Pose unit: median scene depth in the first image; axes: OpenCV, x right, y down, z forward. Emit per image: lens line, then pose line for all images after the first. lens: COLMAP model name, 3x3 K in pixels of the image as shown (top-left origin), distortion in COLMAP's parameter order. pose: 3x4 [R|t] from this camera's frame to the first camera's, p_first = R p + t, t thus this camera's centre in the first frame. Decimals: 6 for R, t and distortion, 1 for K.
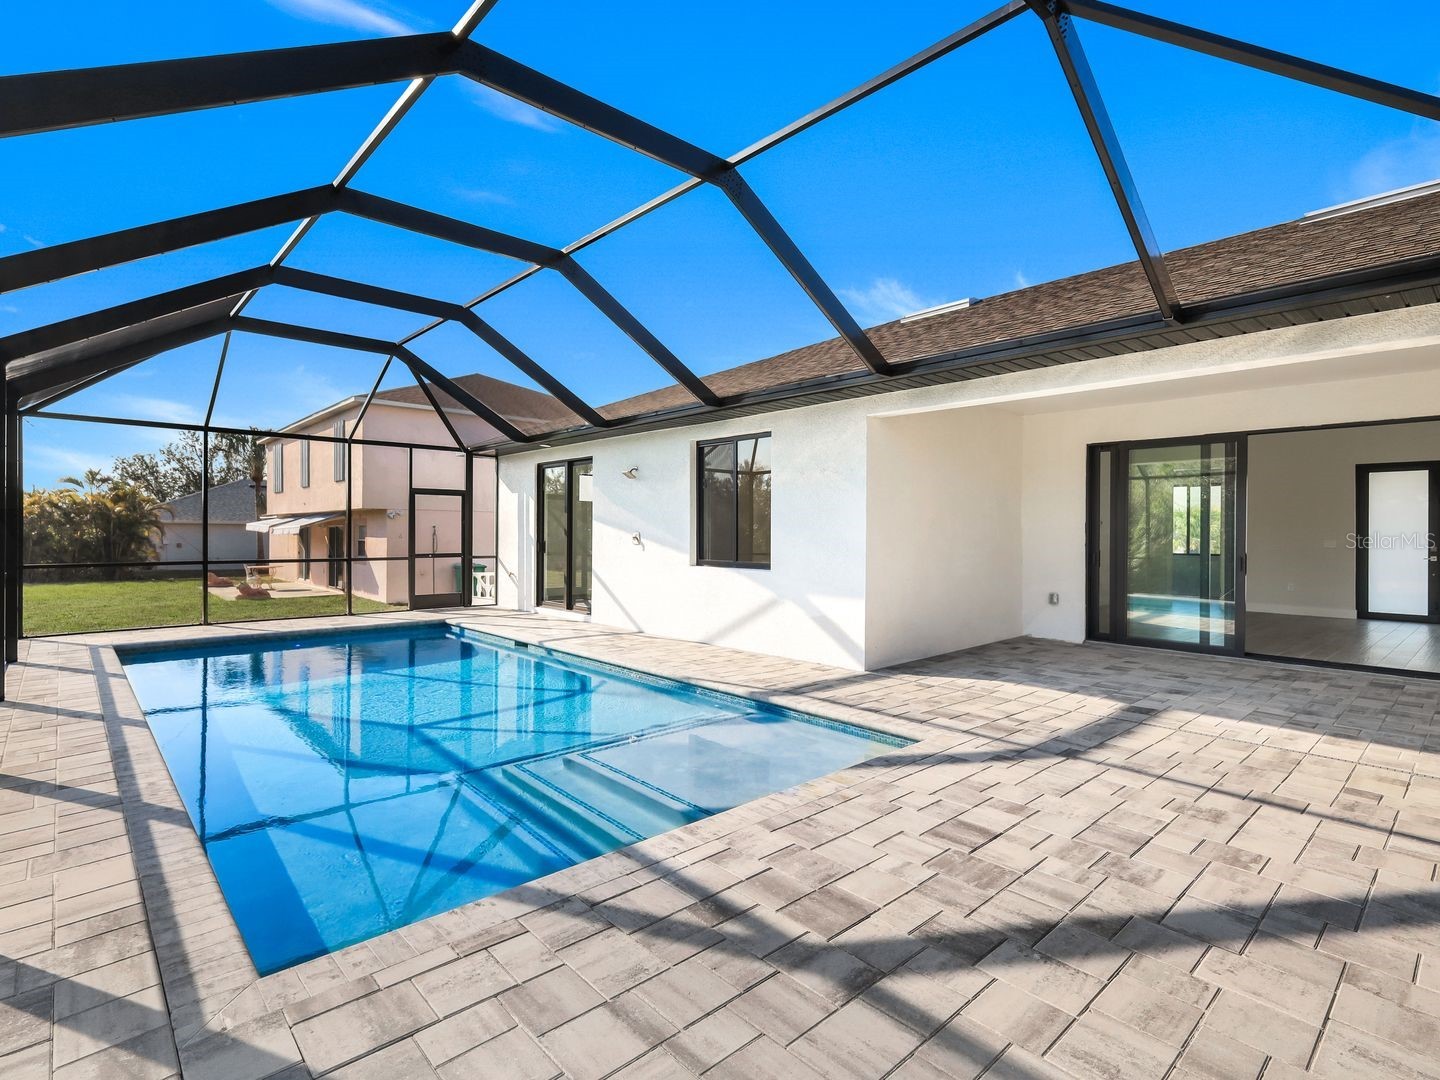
lens RADIAL K [[722.6, 0, 722.1], [0, 722.6, 534.6], [0, 0, 1]] dist [-0.002064, 0.001337]
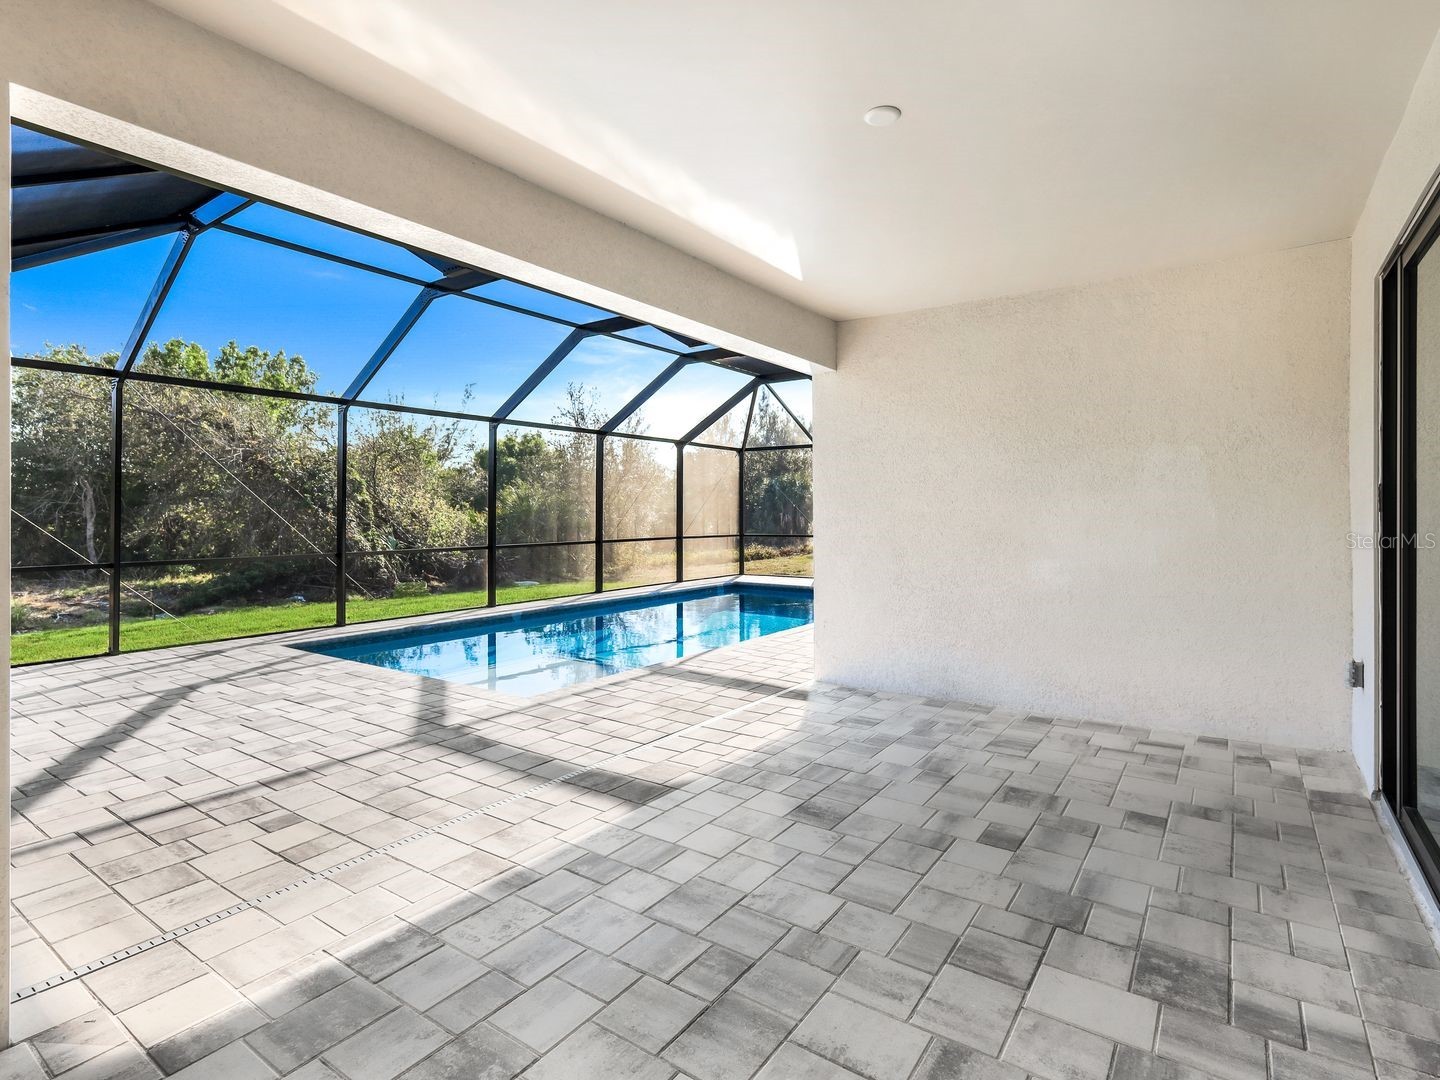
lens RADIAL K [[728.4, 0, 728.4], [0, 728.4, 510.8], [0, 0, 1]] dist [0.001955, 0.000543]
pose [[0.217310, -0.009111, -0.976060, 1.079263], [0.000765, 0.999958, -0.009164, 0.000481], [0.976102, 0.001245, 0.217308, 0.777931]]
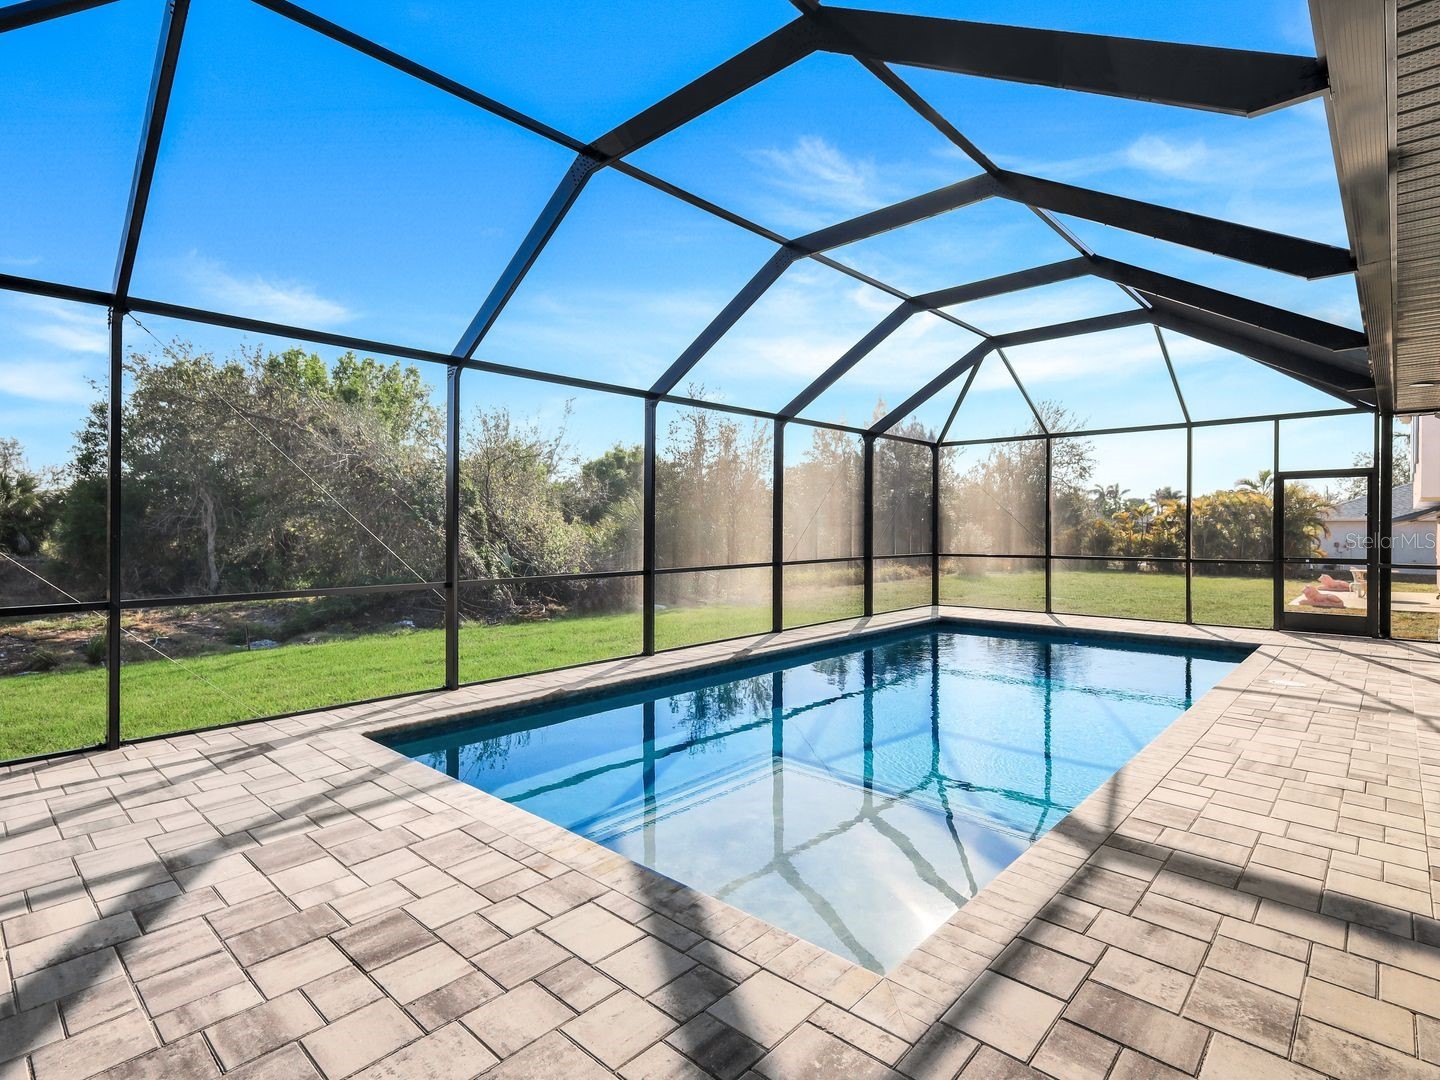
lens RADIAL K [[722.6, 0, 722.1], [0, 722.6, 534.6], [0, 0, 1]] dist [-0.002064, 0.001337]
pose [[0.086767, 0.002675, -0.996225, 0.536538], [-0.000801, 0.999996, 0.002616, 0.002472], [0.996228, 0.000571, 0.086769, 0.630001]]
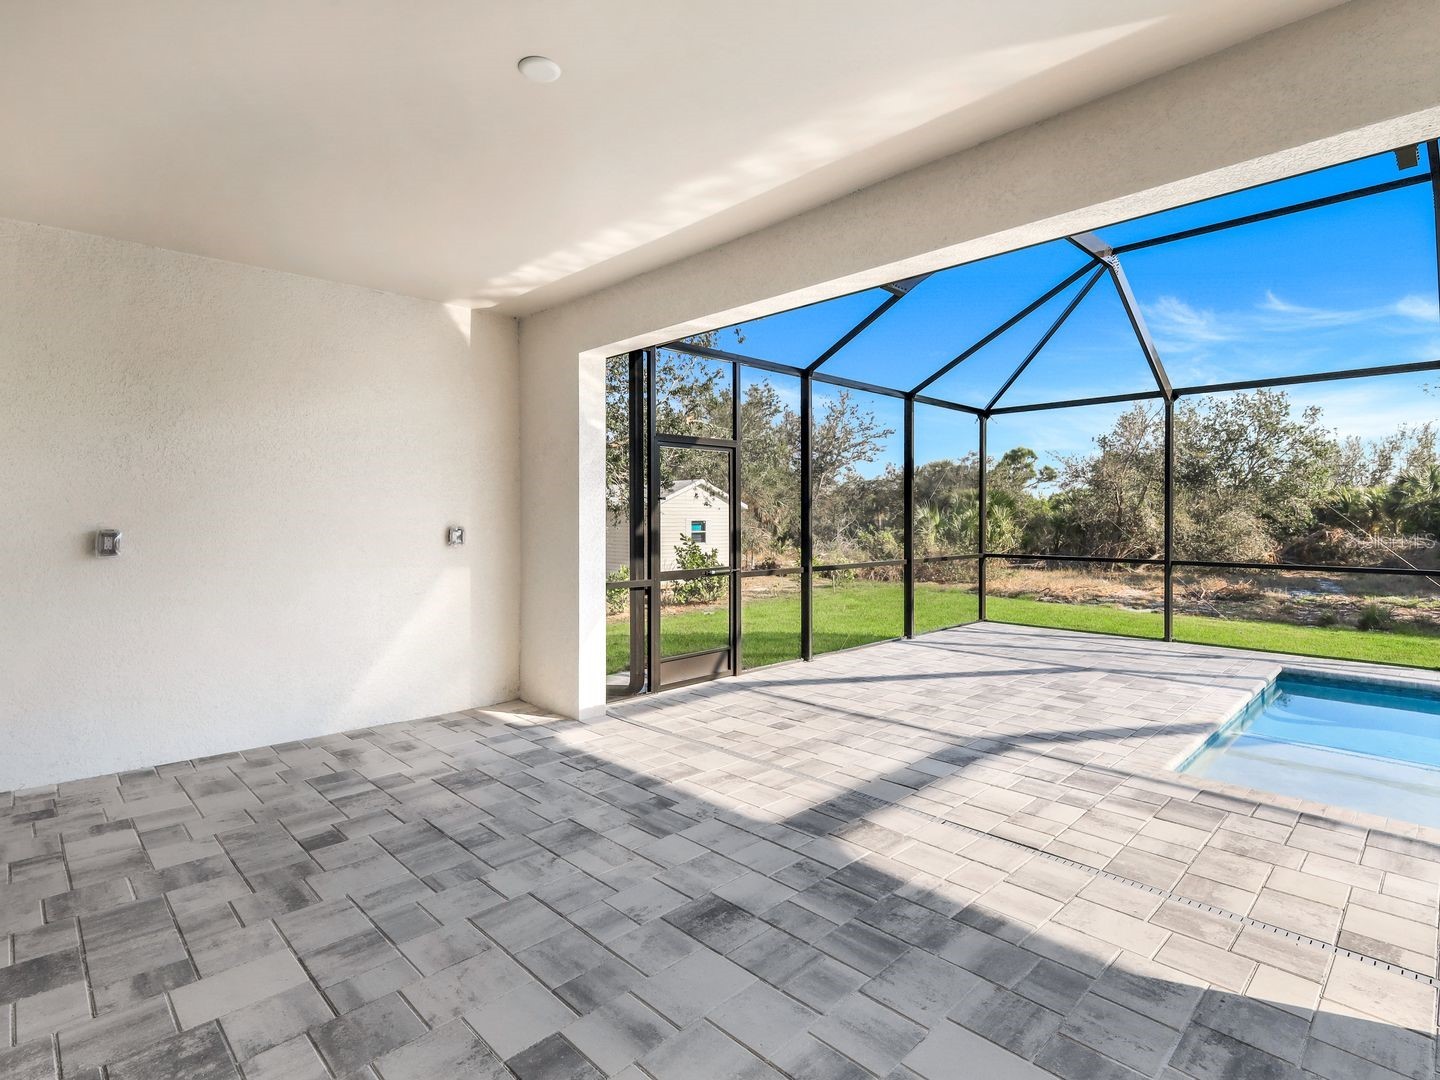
lens RADIAL K [[728.4, 0, 728.4], [0, 728.4, 510.8], [0, 0, 1]] dist [0.001955, 0.000543]
pose [[-0.999000, -0.005767, -0.044331, 0.607286], [-0.005567, 0.999974, -0.004646, -0.005992], [0.044357, -0.004395, -0.999006, 1.331879]]
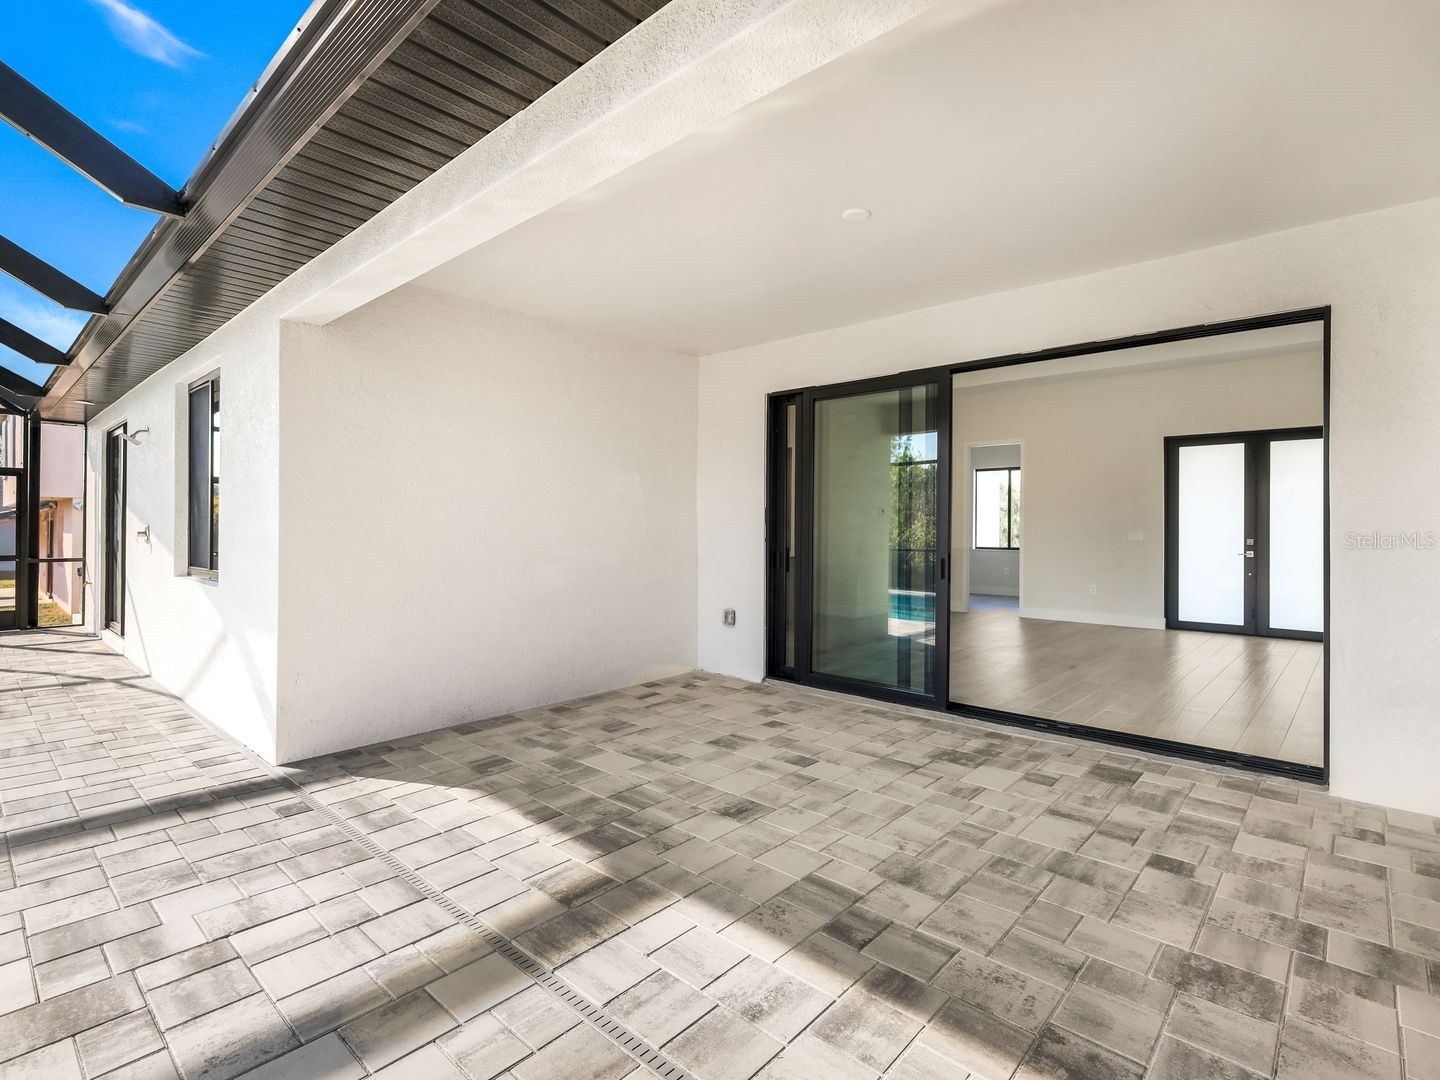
lens RADIAL K [[712.3, 0, 718.0], [0, 712.3, 535.7], [0, 0, 1]] dist [-0.001792, -0.000030]
pose [[0.995942, -0.004984, 0.089857, 0.537257], [0.003931, 0.999922, 0.011890, 0.001915], [-0.089909, -0.011488, 0.995884, 0.440603]]
